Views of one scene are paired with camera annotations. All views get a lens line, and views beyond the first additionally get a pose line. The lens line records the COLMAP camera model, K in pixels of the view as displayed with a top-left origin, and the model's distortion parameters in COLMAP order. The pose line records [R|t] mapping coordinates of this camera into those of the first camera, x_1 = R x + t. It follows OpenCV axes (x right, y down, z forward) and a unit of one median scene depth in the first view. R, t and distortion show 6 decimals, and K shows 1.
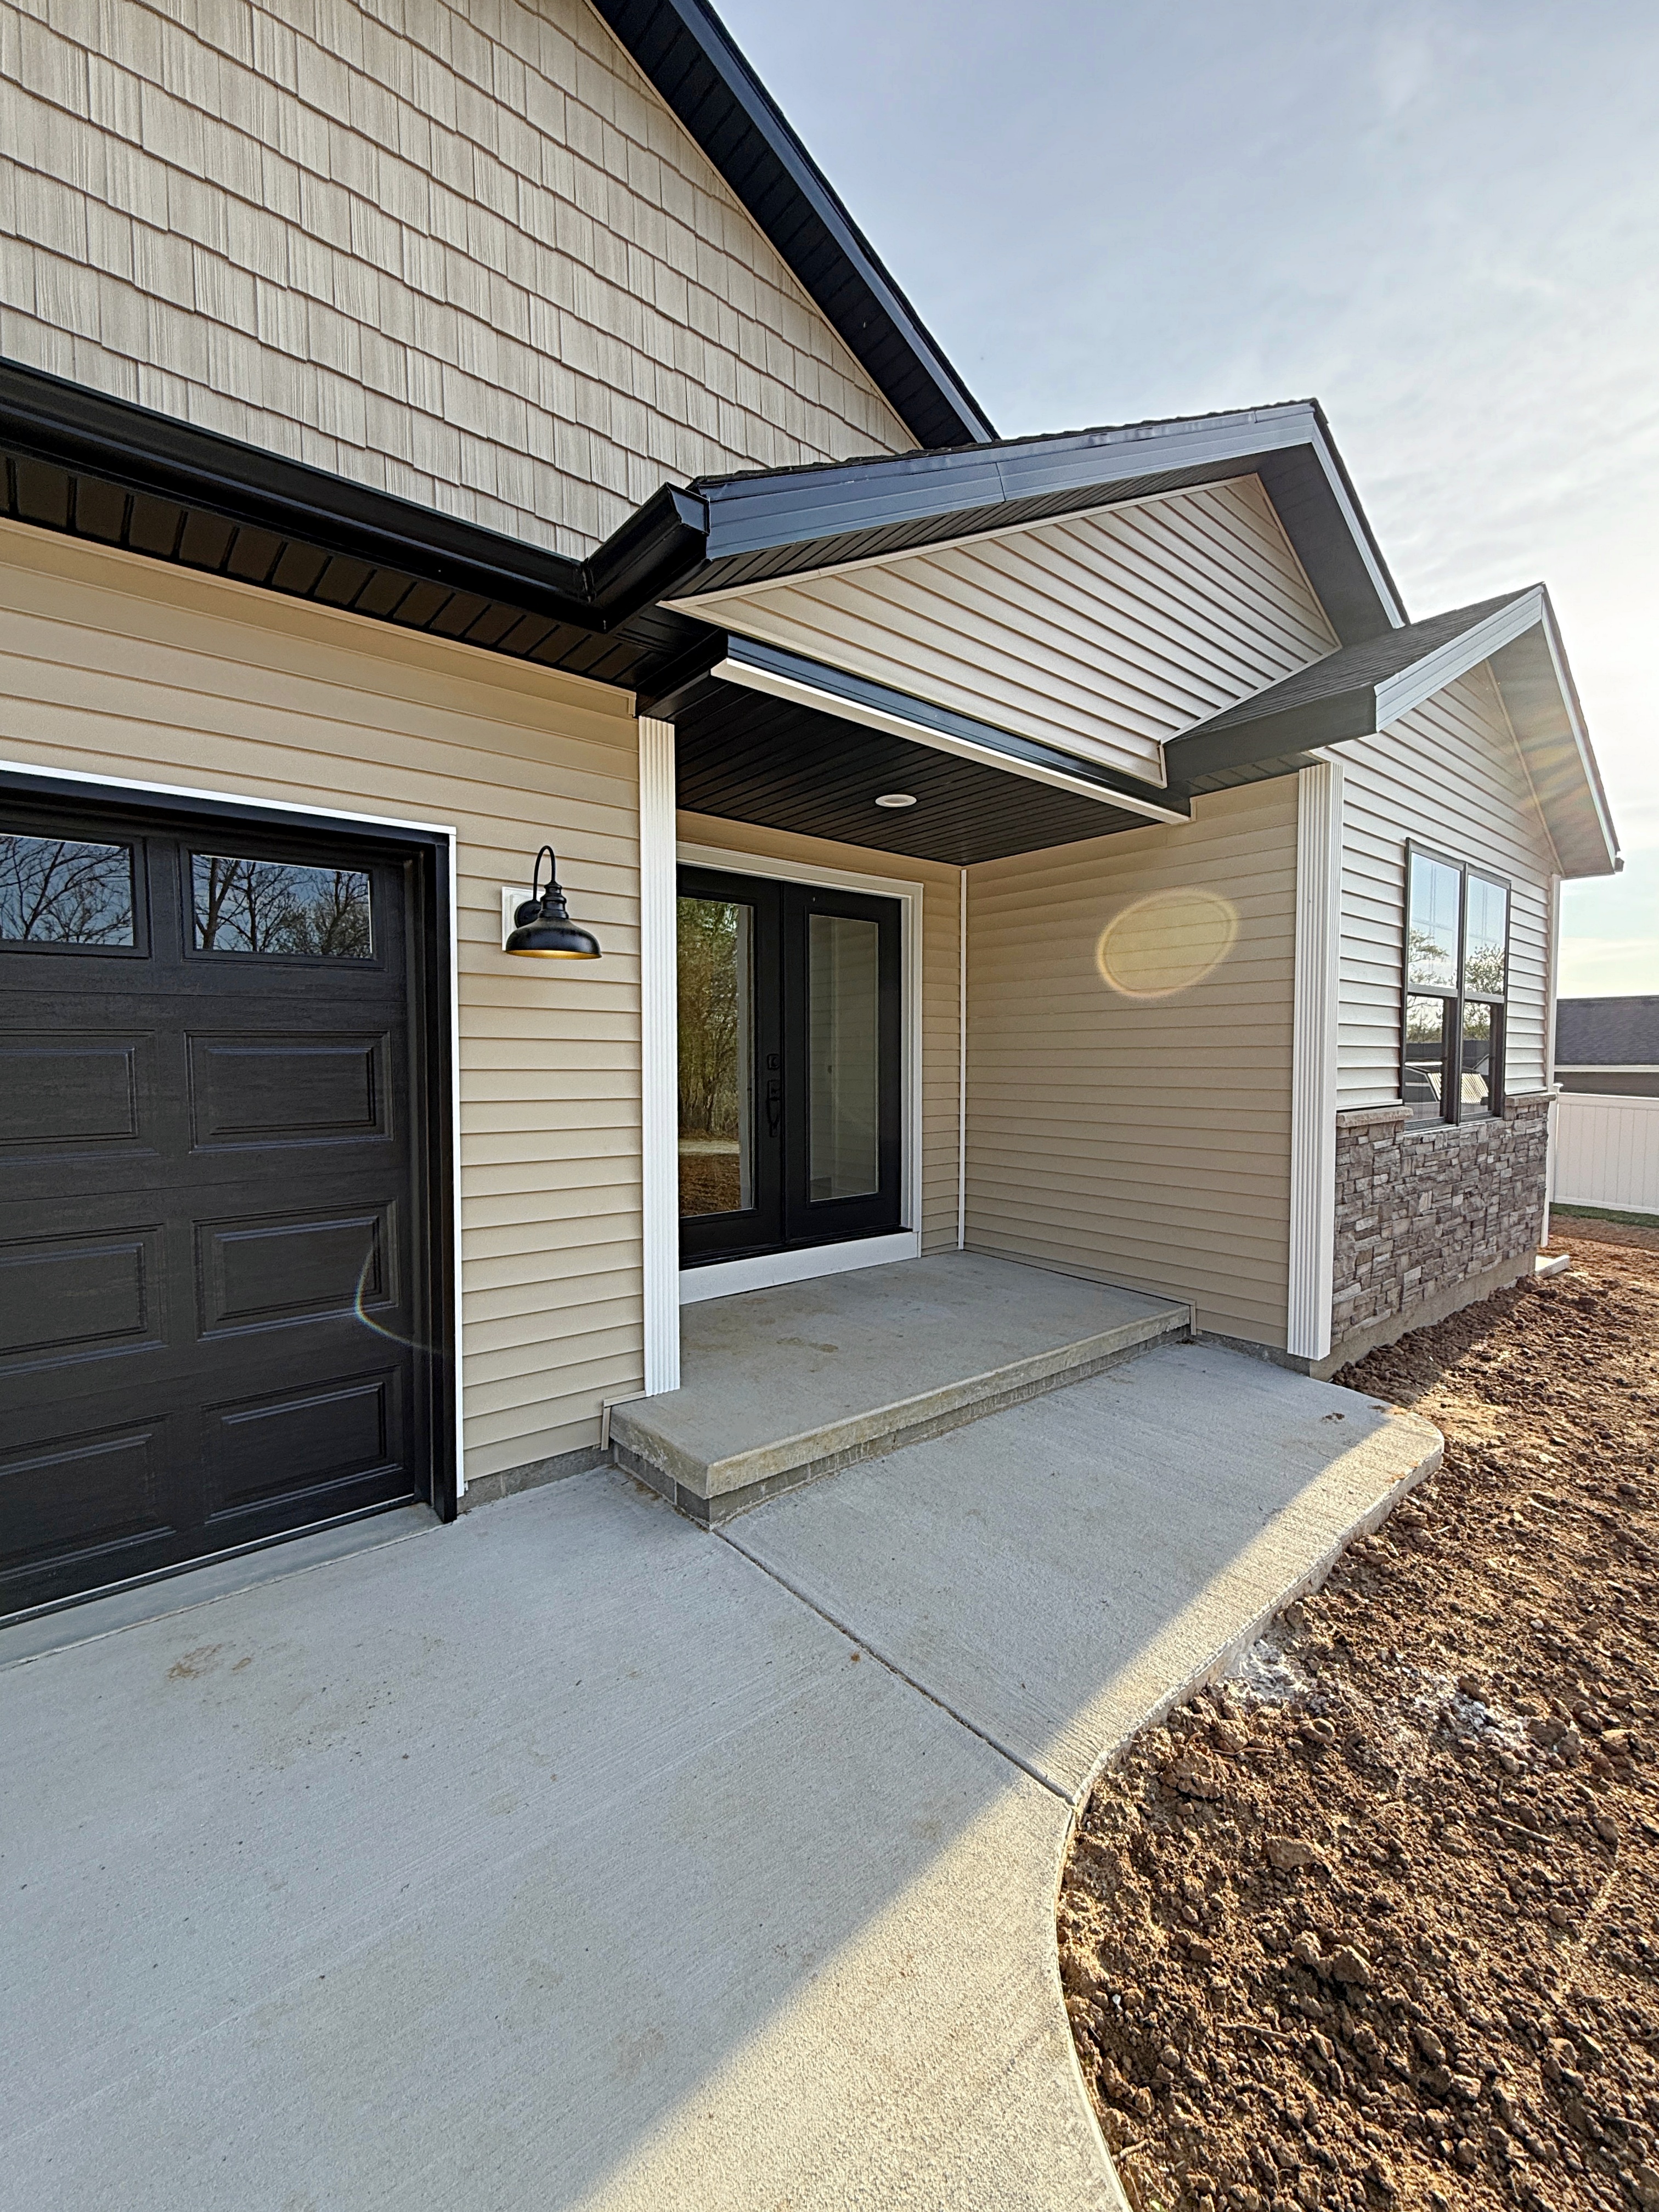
lens RADIAL K [[910.9, 0, 829.5], [0, 910.9, 1106.0], [0, 0, 1]] dist [-0.000087, 0.000352]
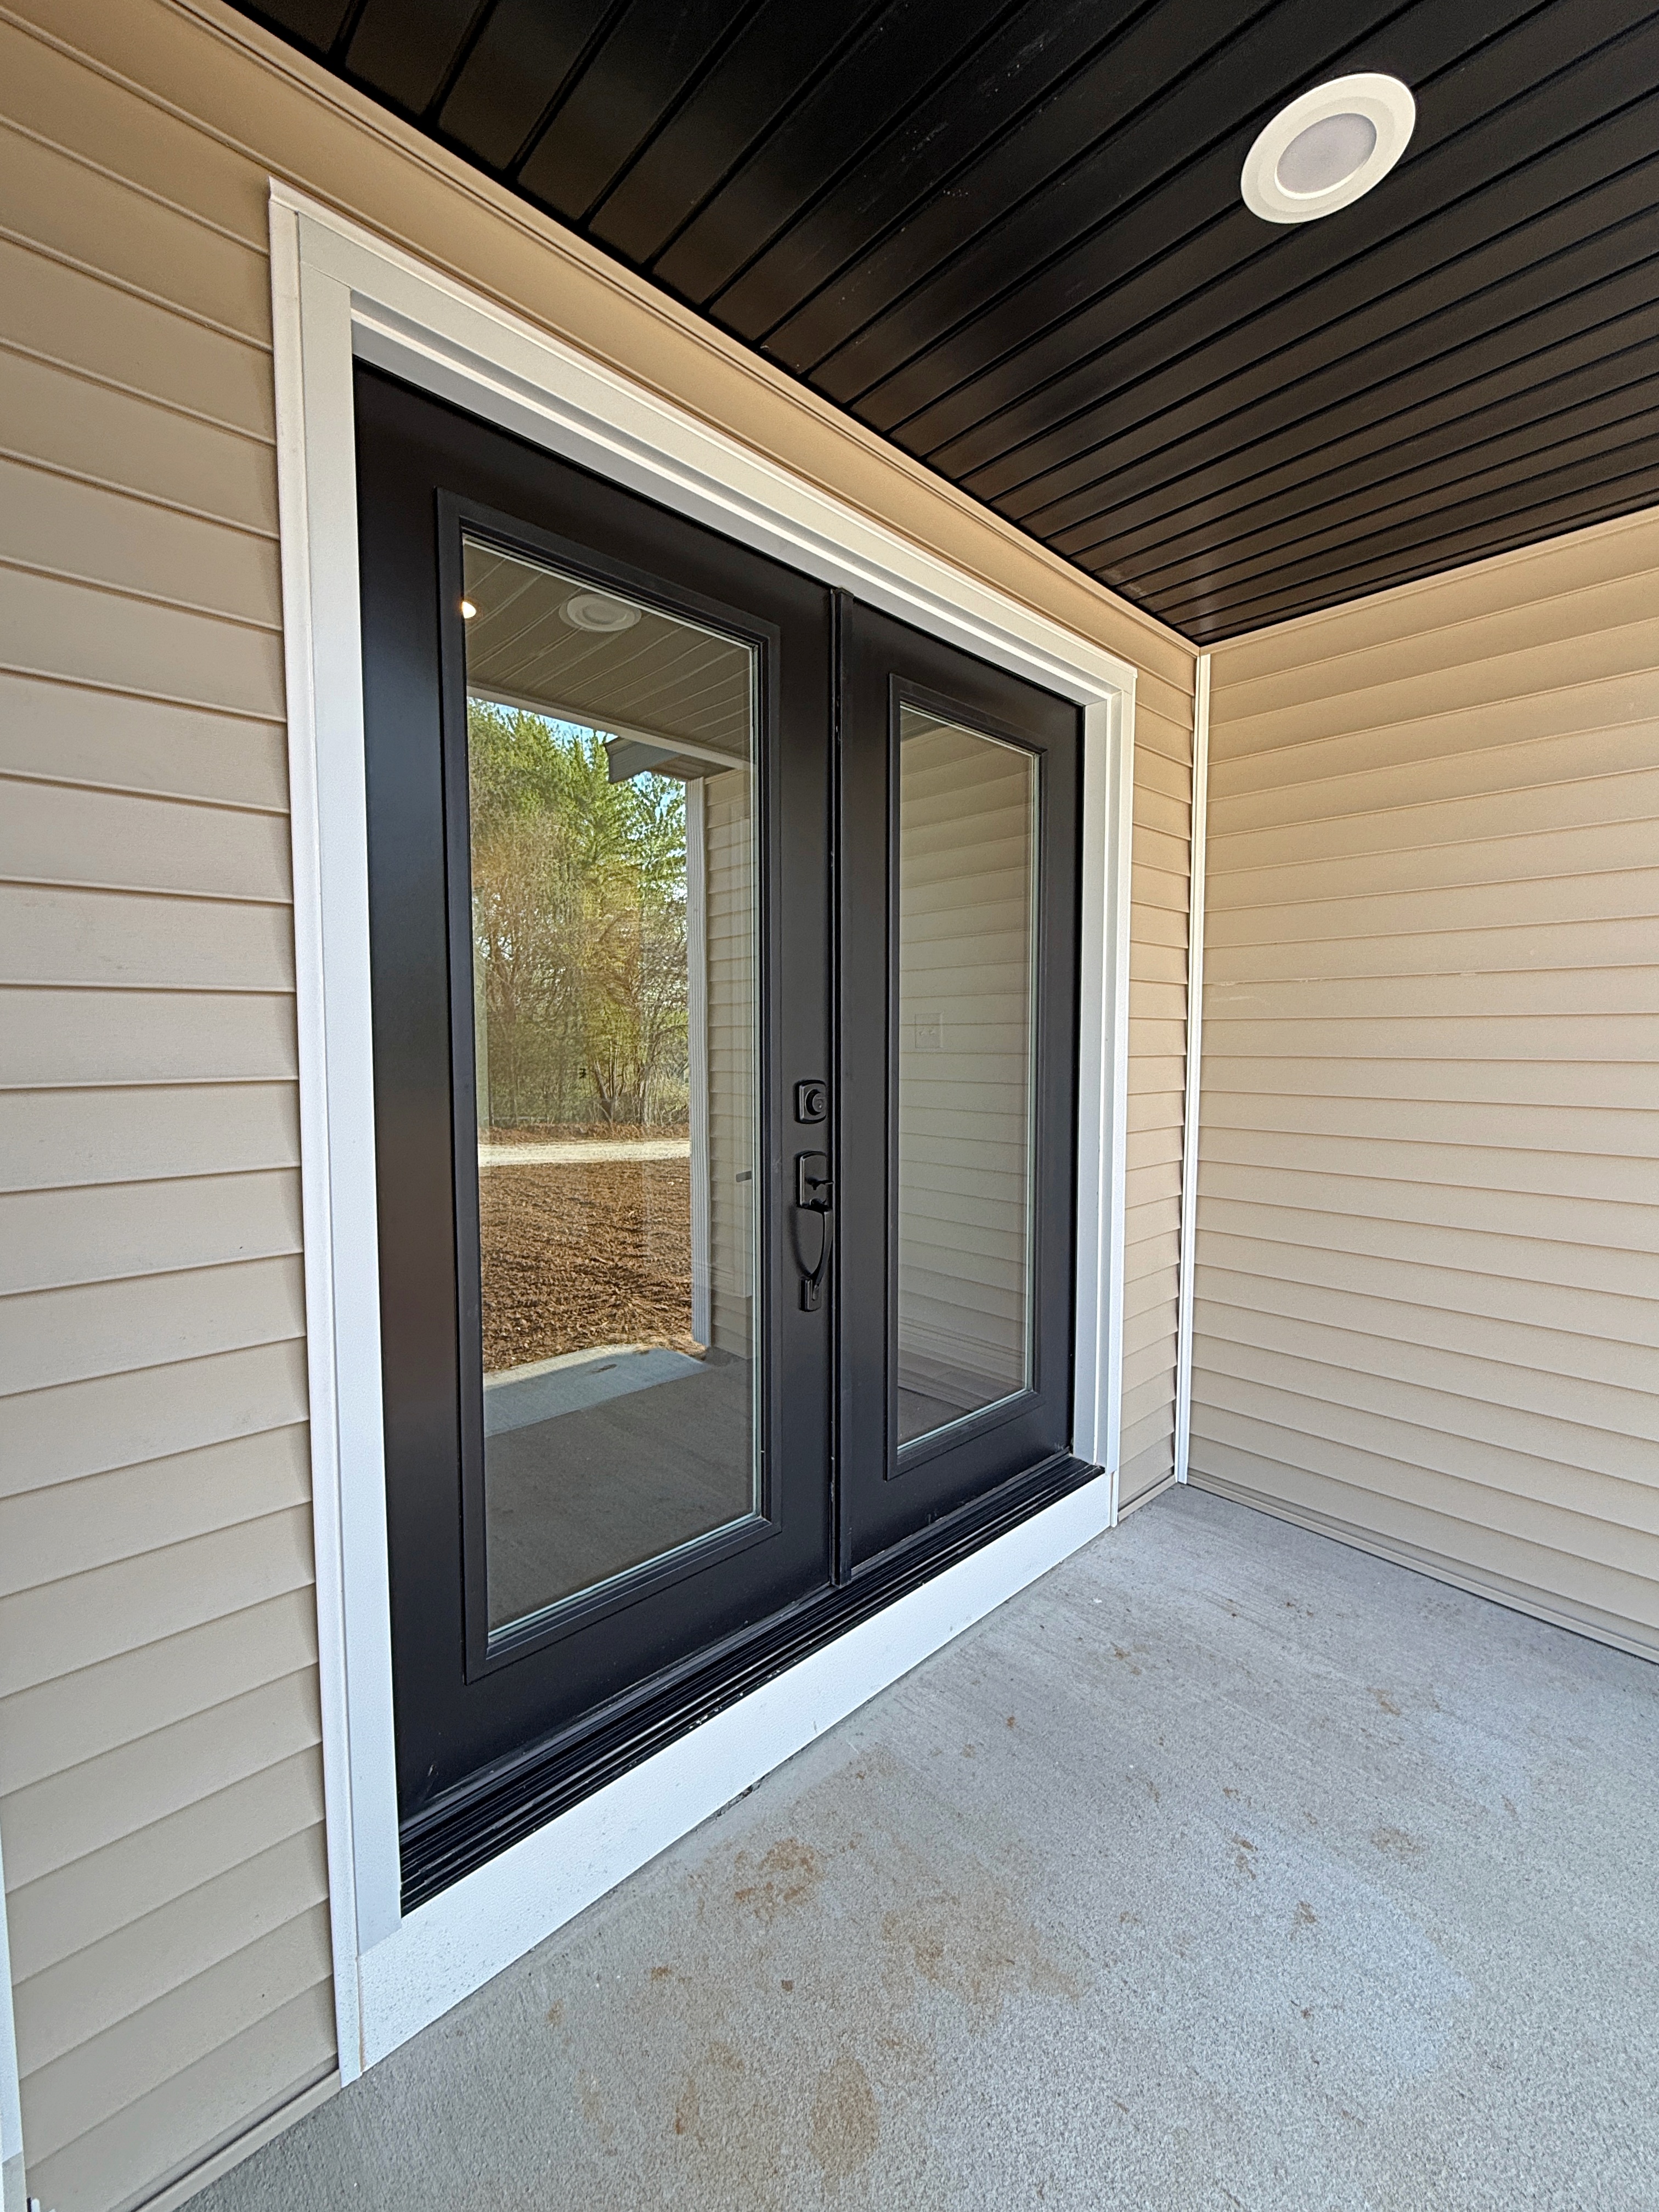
lens RADIAL K [[910.9, 0, 829.5], [0, 910.9, 1106.0], [0, 0, 1]] dist [-0.000087, 0.000352]
pose [[0.997500, -0.001252, 0.070662, -0.074620], [-0.000403, 0.999726, 0.023403, -0.051874], [-0.070672, -0.023373, 0.997226, 0.605005]]
